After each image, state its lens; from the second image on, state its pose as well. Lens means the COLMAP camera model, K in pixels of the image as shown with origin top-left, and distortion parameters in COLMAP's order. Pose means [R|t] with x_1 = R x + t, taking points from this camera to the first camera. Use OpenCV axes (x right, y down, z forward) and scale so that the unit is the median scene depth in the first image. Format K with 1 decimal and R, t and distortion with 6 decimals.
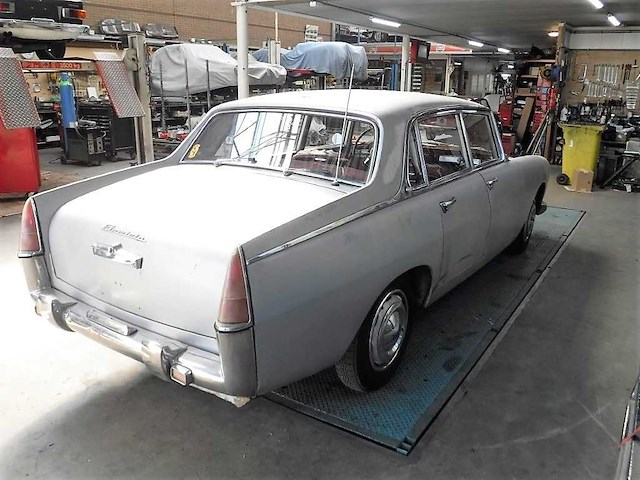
lens RADIAL K [[532.4, 0, 319.1], [0, 532.4, 241.3], [0, 0, 1]] dist [-0.096143, 0.042303]
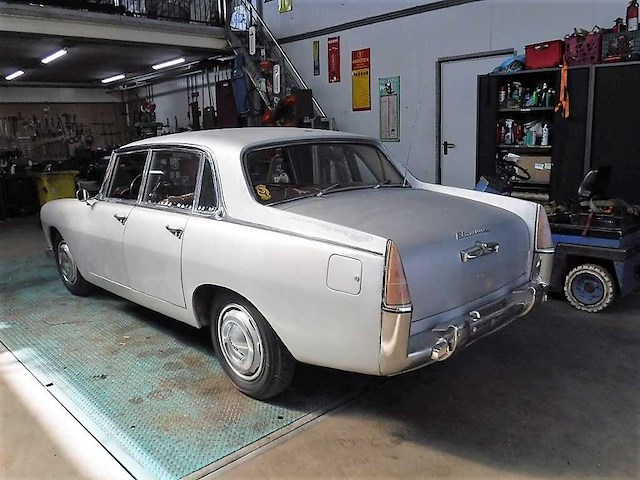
lens RADIAL K [[532.4, 0, 322.8], [0, 532.4, 243.0], [0, 0, 1]] dist [-0.096143, 0.042303]
pose [[0.210207, -0.217805, 0.953087, -1.041810], [0.312869, 0.938588, 0.145487, -0.184217], [-0.926243, 0.267609, 0.265442, 0.650908]]
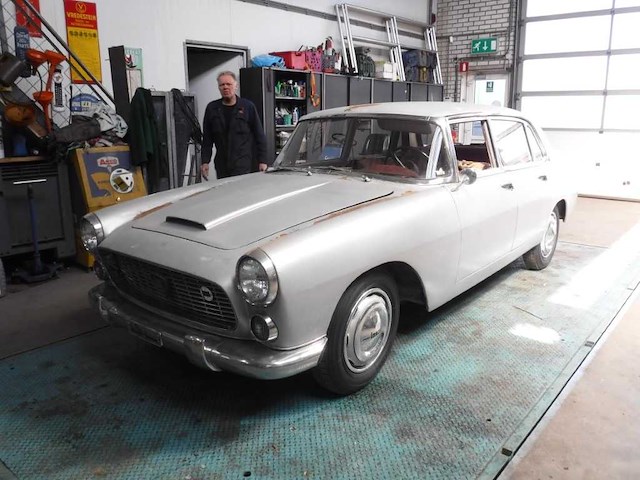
lens RADIAL K [[532.4, 0, 319.8], [0, 532.4, 245.1], [0, 0, 1]] dist [-0.096143, 0.042303]
pose [[-0.994111, -0.040132, 0.100657, 0.289407], [0.015924, 0.864705, 0.502028, -0.694095], [-0.107186, 0.500675, -0.858974, 2.494793]]
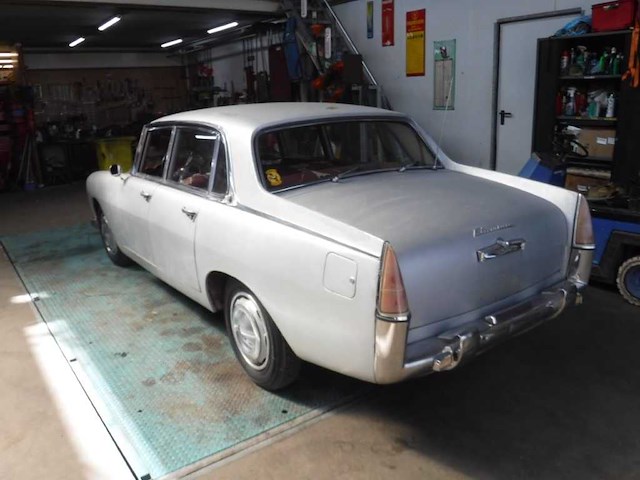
lens RADIAL K [[532.4, 0, 320.1], [0, 532.4, 243.5], [0, 0, 1]] dist [-0.096143, 0.042303]
pose [[0.339373, -0.279936, 0.898032, -0.965386], [0.310343, 0.934557, 0.174041, -0.190775], [-0.887983, 0.219634, 0.404039, 0.579161]]
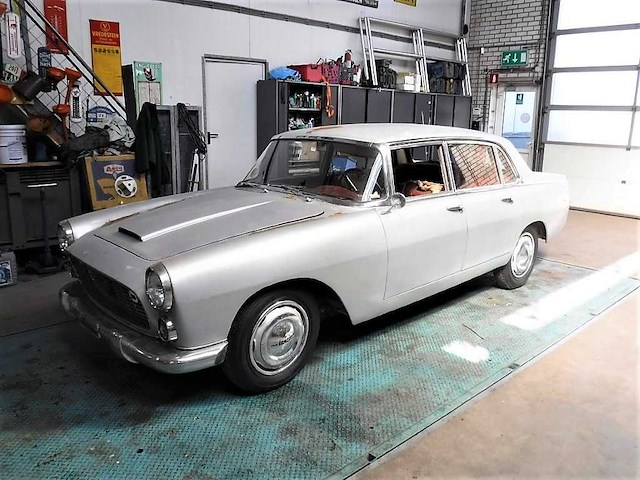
lens RADIAL K [[532.4, 0, 320.8], [0, 532.4, 244.2], [0, 0, 1]] dist [-0.096143, 0.042303]
pose [[-0.972782, -0.090278, 0.213411, 0.055232], [0.029486, 0.865272, 0.500434, -0.760994], [-0.229837, 0.493106, -0.839060, 2.520944]]
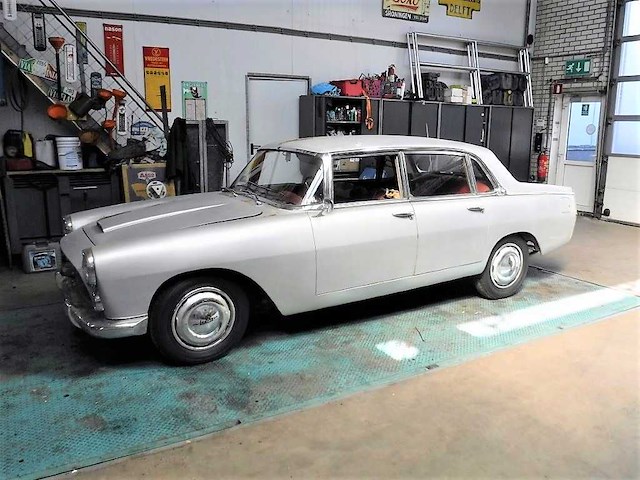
lens RADIAL K [[532.4, 0, 322.8], [0, 532.4, 244.3], [0, 0, 1]] dist [-0.096143, 0.042303]
pose [[-0.899625, -0.122650, 0.419085, -0.318224], [0.097884, 0.878676, 0.467276, -0.771092], [-0.425552, 0.461395, -0.778473, 2.507093]]
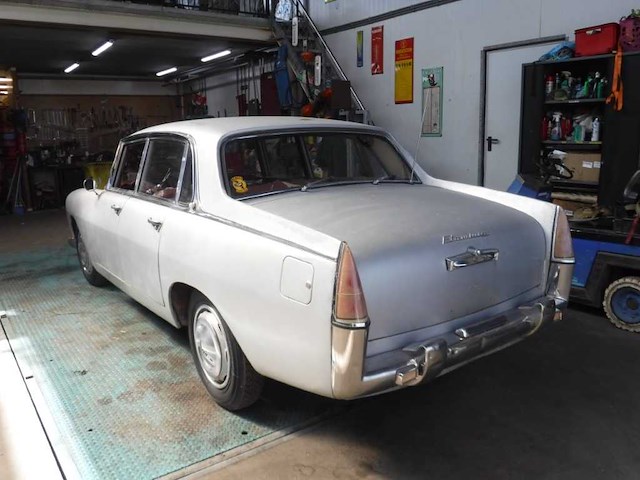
lens RADIAL K [[532.4, 0, 323.7], [0, 532.4, 240.3], [0, 0, 1]] dist [-0.096143, 0.042303]
pose [[0.332444, -0.209331, 0.919599, -0.927023], [0.295346, 0.949120, 0.109280, -0.139059], [-0.895685, 0.235271, 0.377354, 0.562456]]
